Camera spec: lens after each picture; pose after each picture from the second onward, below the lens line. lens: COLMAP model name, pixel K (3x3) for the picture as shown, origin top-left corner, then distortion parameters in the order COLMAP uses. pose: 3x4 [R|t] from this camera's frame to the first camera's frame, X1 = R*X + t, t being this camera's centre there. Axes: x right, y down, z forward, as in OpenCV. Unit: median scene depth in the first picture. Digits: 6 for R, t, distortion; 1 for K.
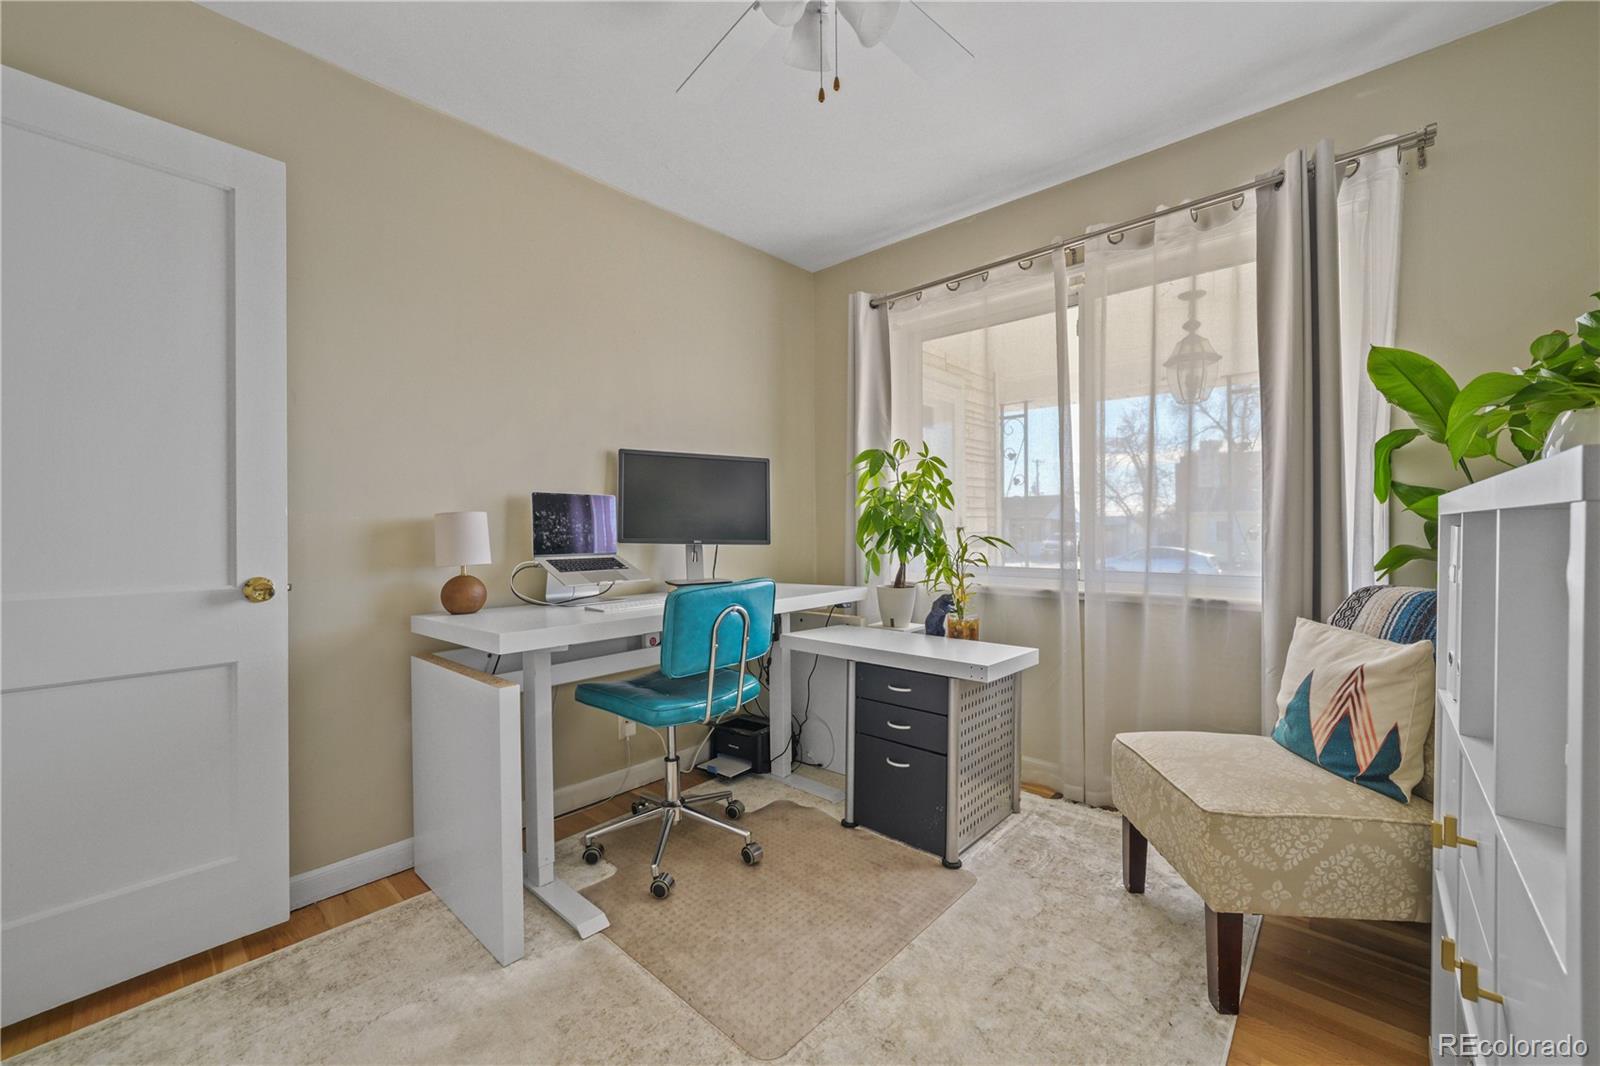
lens RADIAL K [[628.6, 0, 800.8], [0, 628.6, 528.7], [0, 0, 1]] dist [0.000098, -0.000010]
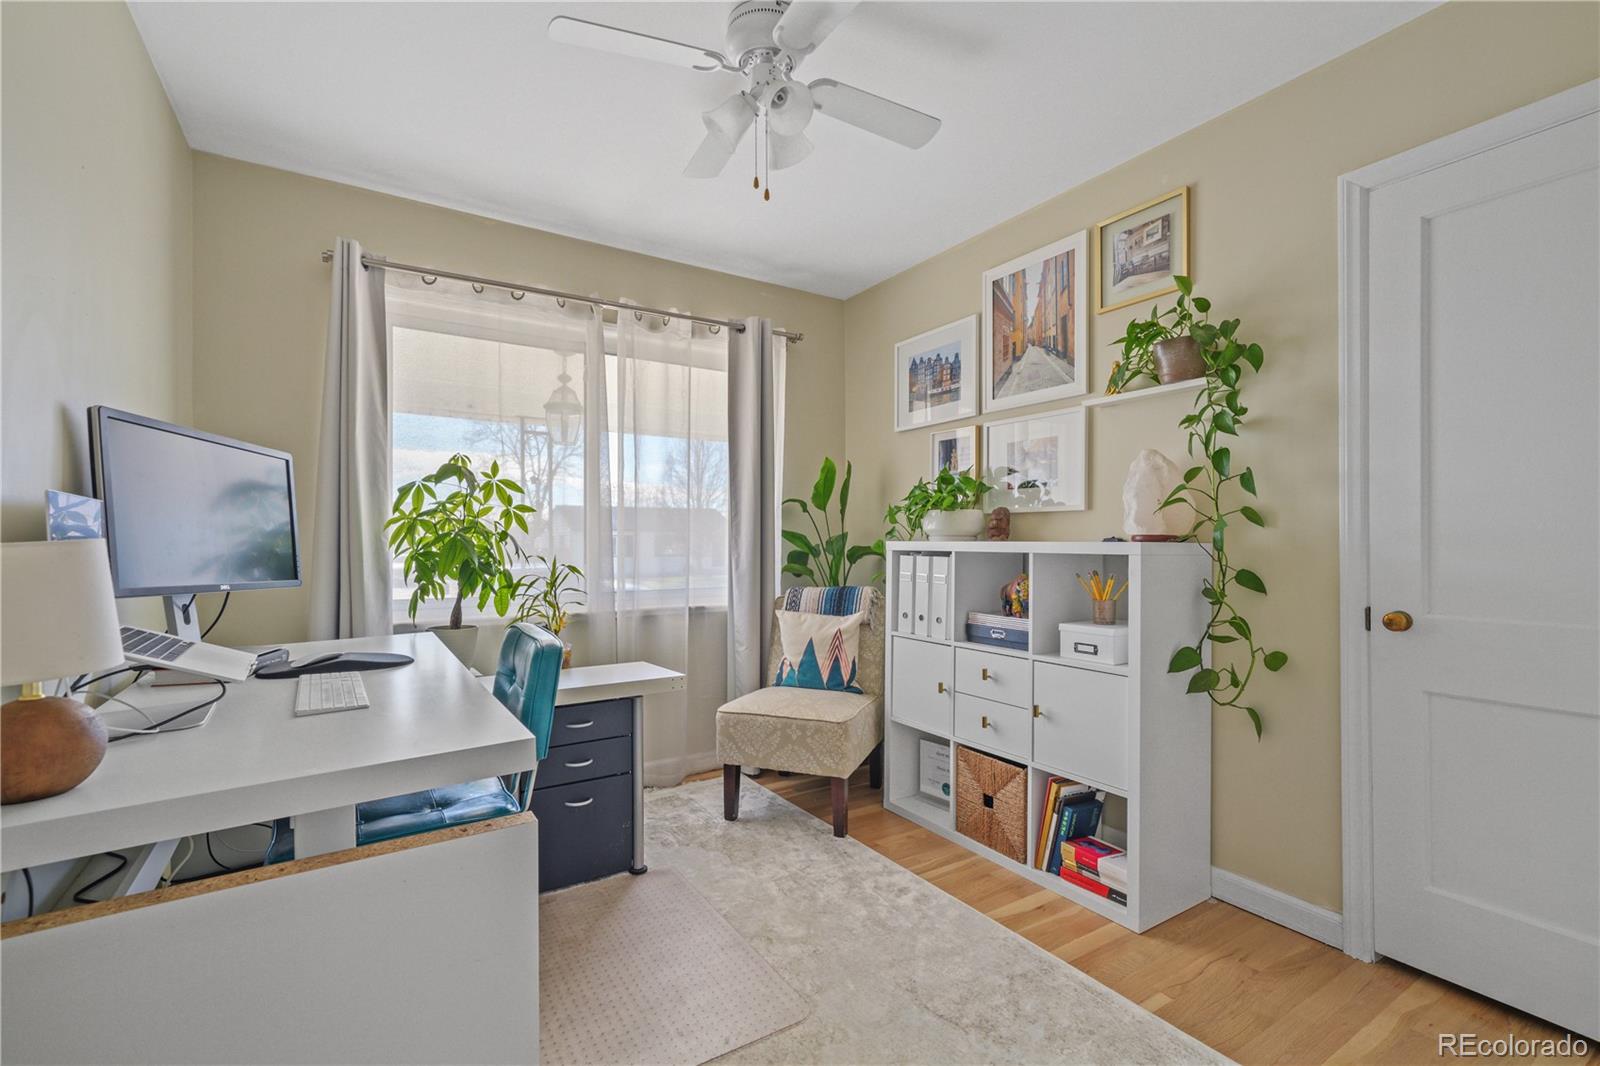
lens RADIAL K [[698.0, 0, 800.0], [0, 698.0, 533.0], [0, 0, 1]] dist [0.000108, 0.000108]
pose [[0.265397, 0.016677, 0.963995, -0.799699], [0.001193, 0.999844, -0.017626, -0.022003], [-0.964139, 0.005828, 0.265335, 0.389698]]
